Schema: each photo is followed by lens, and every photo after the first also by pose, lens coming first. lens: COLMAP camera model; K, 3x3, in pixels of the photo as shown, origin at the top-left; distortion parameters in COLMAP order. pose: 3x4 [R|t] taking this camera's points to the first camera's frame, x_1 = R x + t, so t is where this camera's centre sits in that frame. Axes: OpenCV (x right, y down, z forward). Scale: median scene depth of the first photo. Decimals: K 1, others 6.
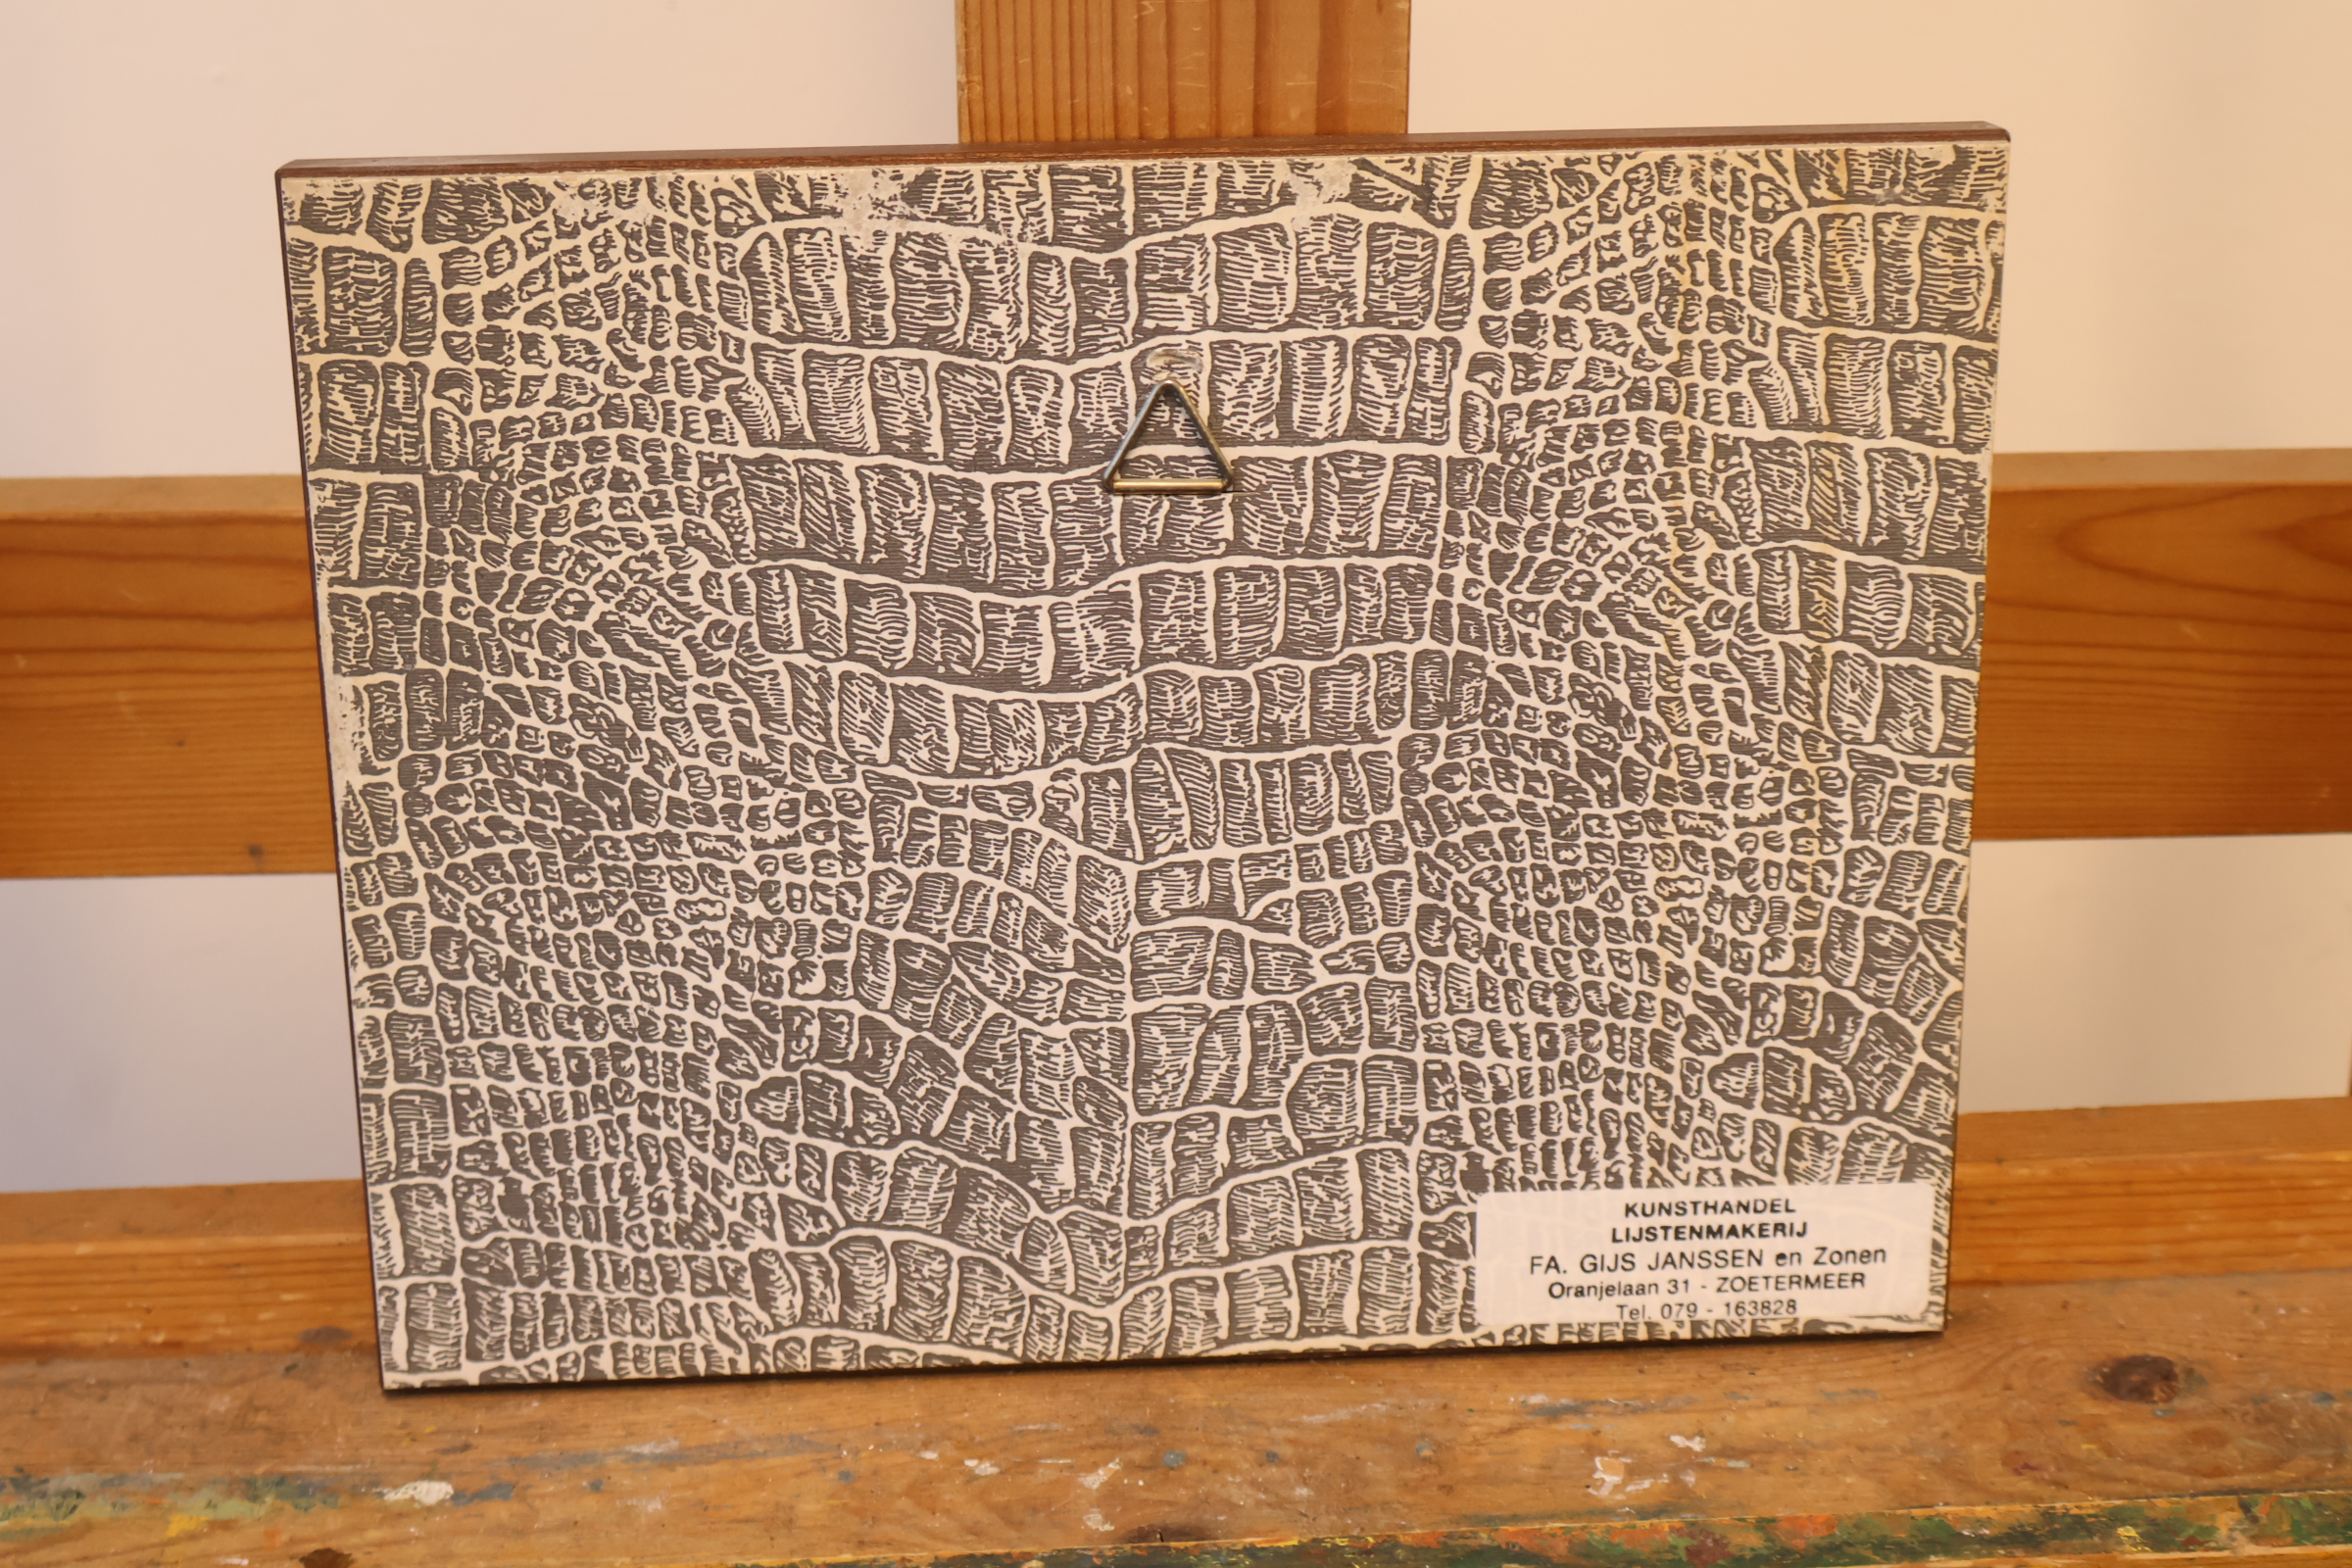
lens RADIAL K [[3632.5, 0, 1167.9], [0, 3632.5, 743.7], [0, 0, 1]] dist [0.019836, 0.000000]
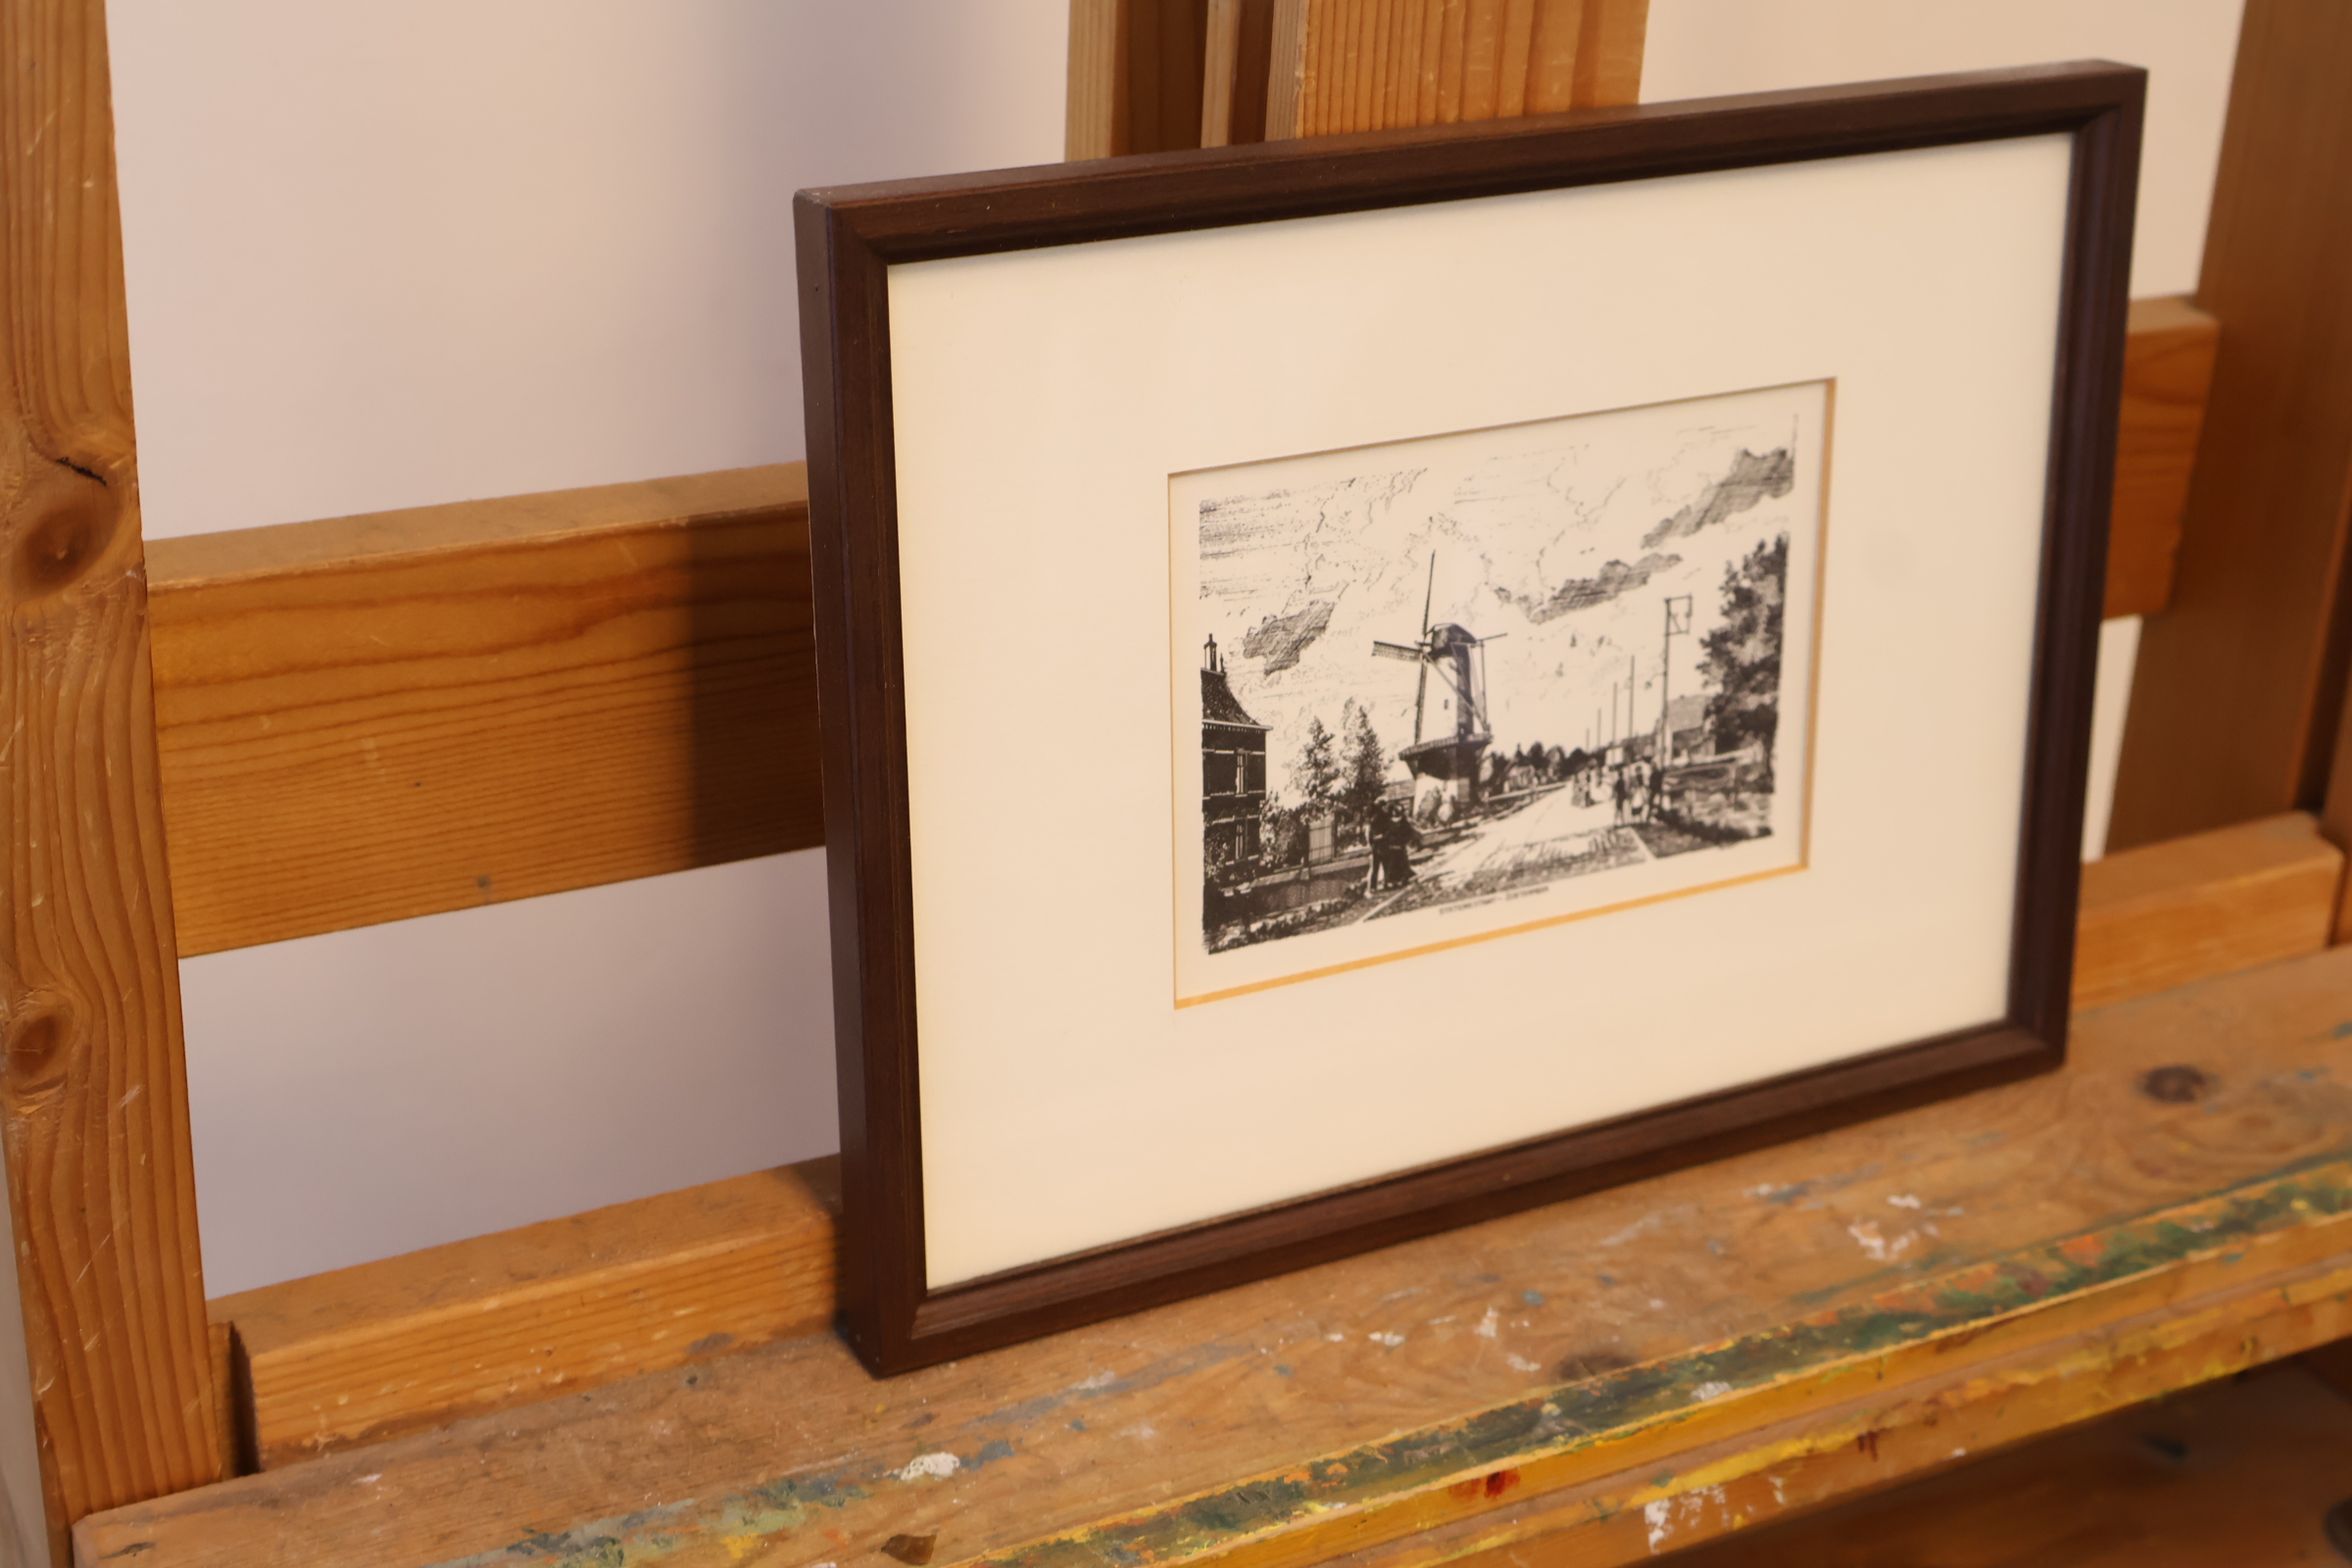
lens RADIAL K [[3632.5, 0, 1230.5], [0, 3632.5, 743.0], [0, 0, 1]] dist [0.019836, 0.000000]
pose [[0.904756, -0.129200, 0.405862, -0.502613], [0.106123, 0.991212, 0.078968, -0.069815], [-0.412498, -0.028375, 0.910516, 0.021454]]
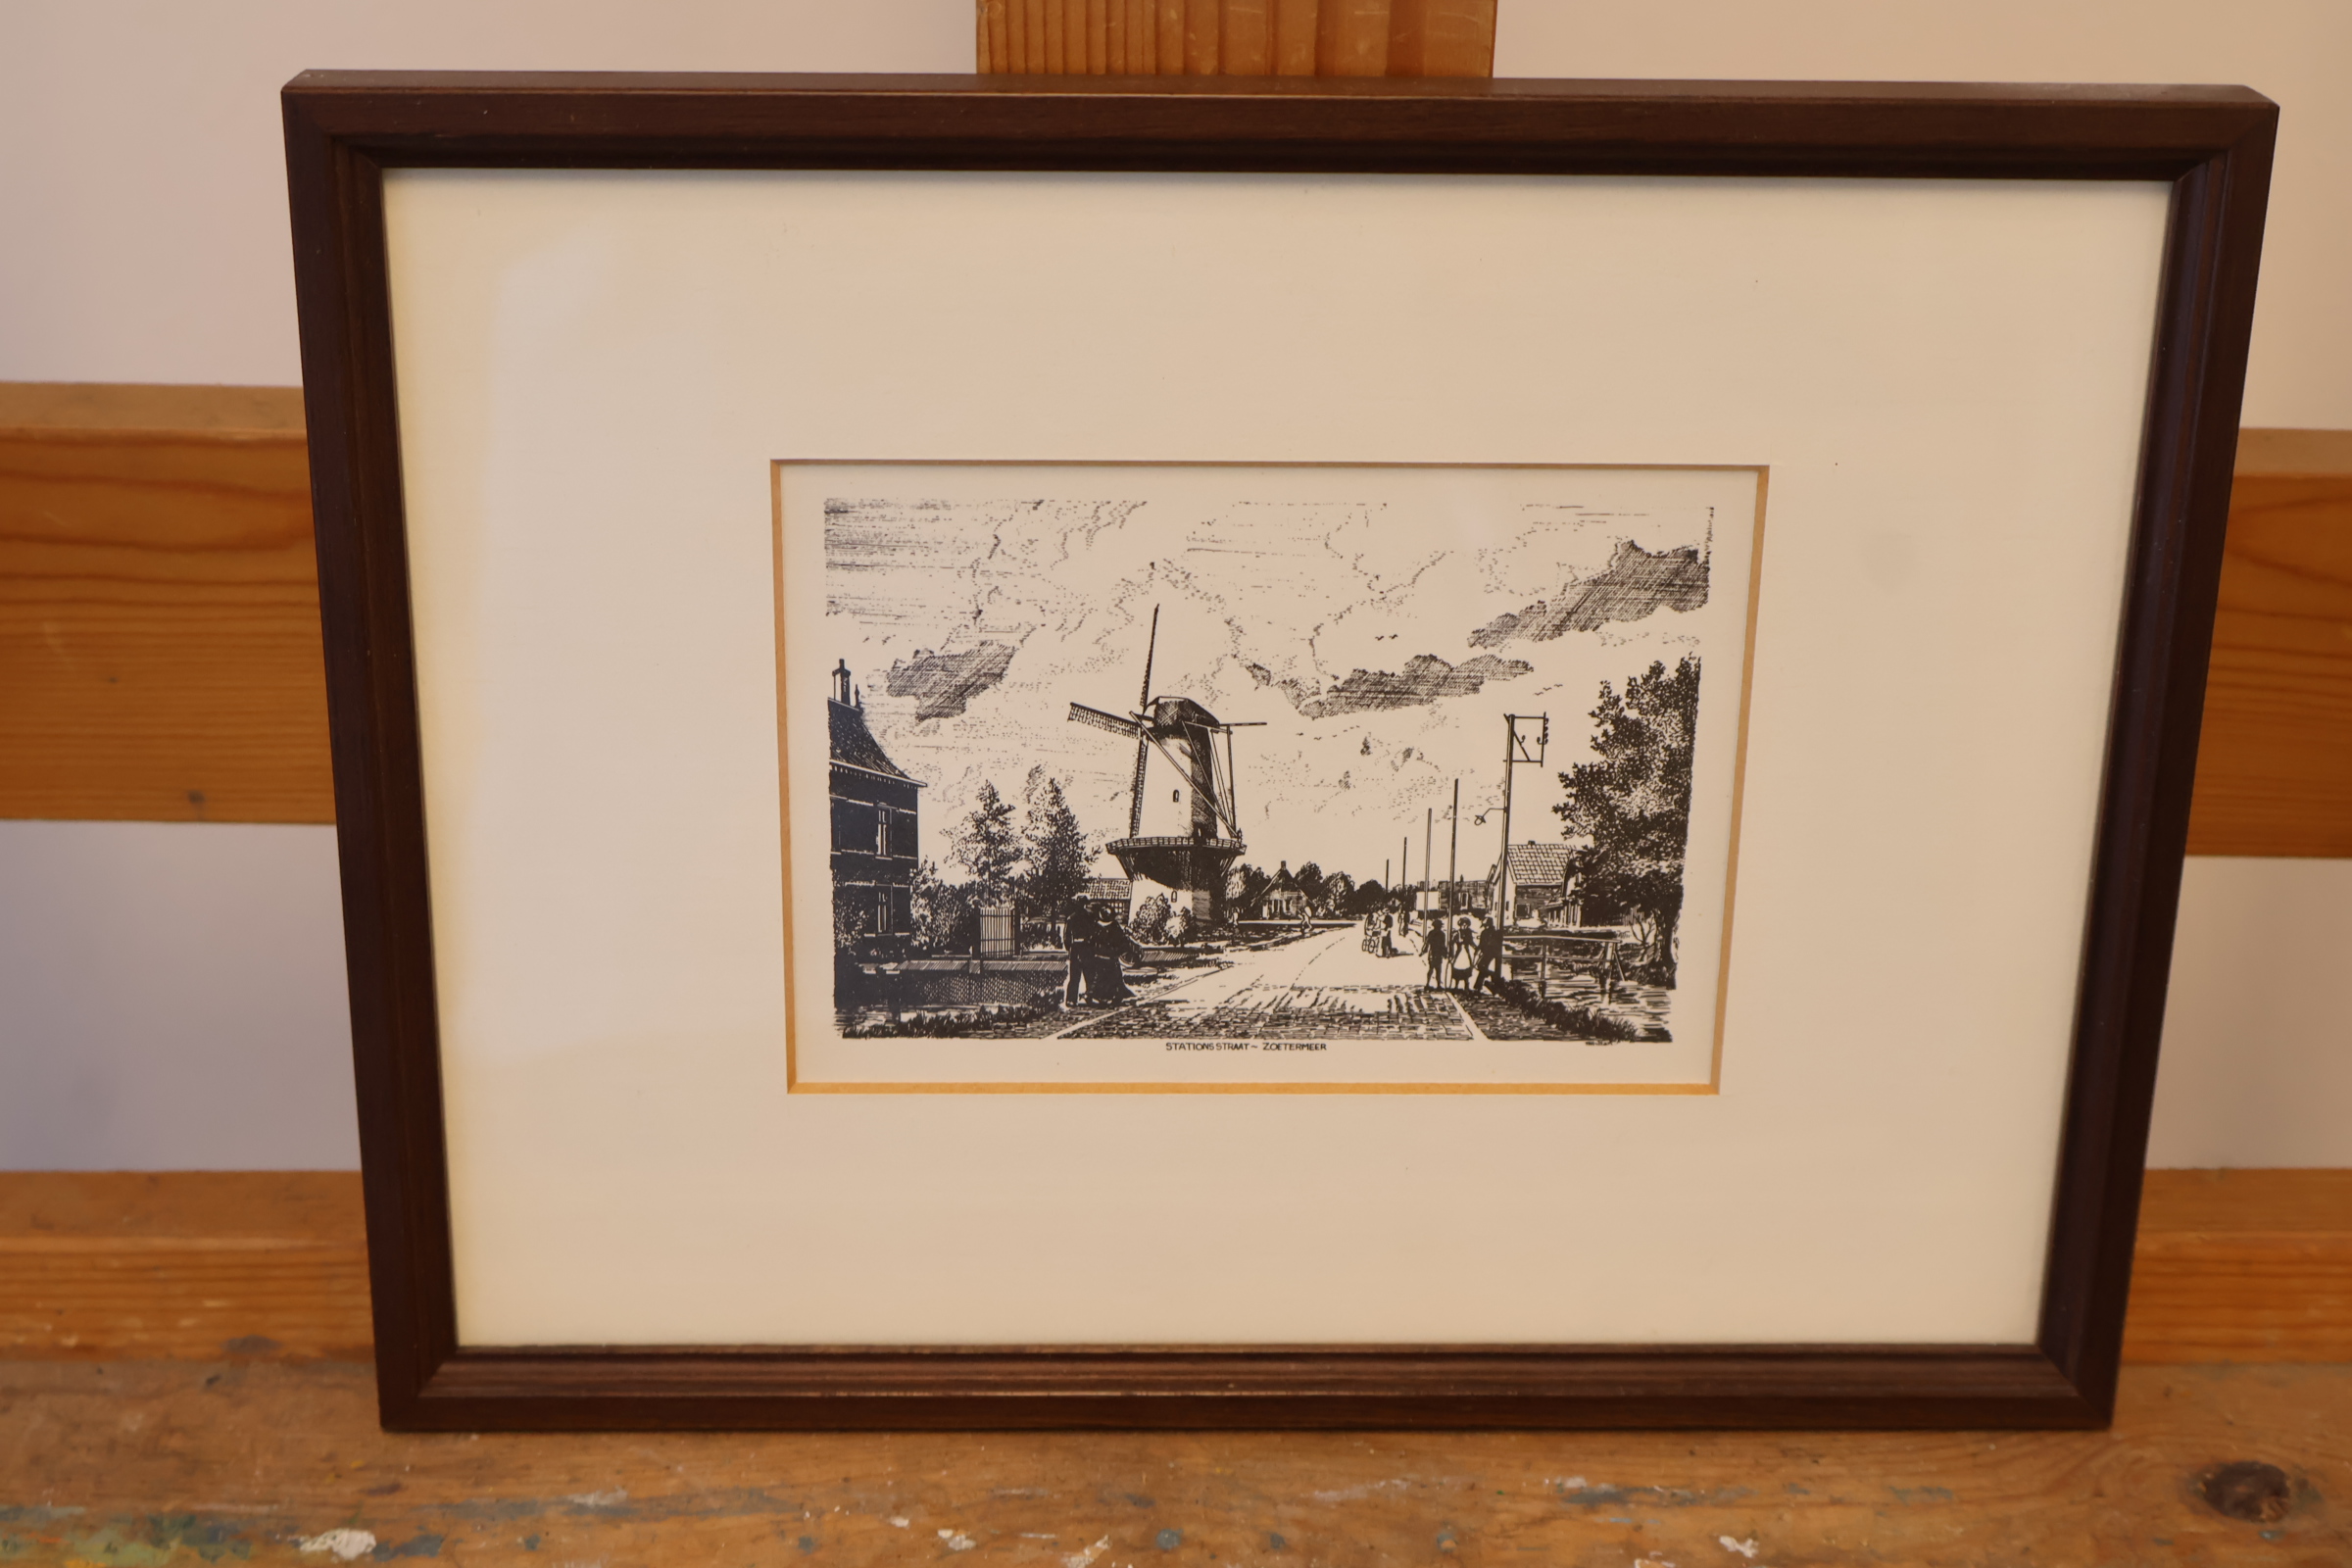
lens RADIAL K [[3632.5, 0, 1166.8], [0, 3632.5, 762.1], [0, 0, 1]] dist [0.019836, 0.000000]
pose [[0.998834, 0.040211, -0.026723, 0.017139], [-0.037894, 0.995898, 0.082165, -0.068834], [0.029917, -0.081056, 0.996260, 0.109775]]
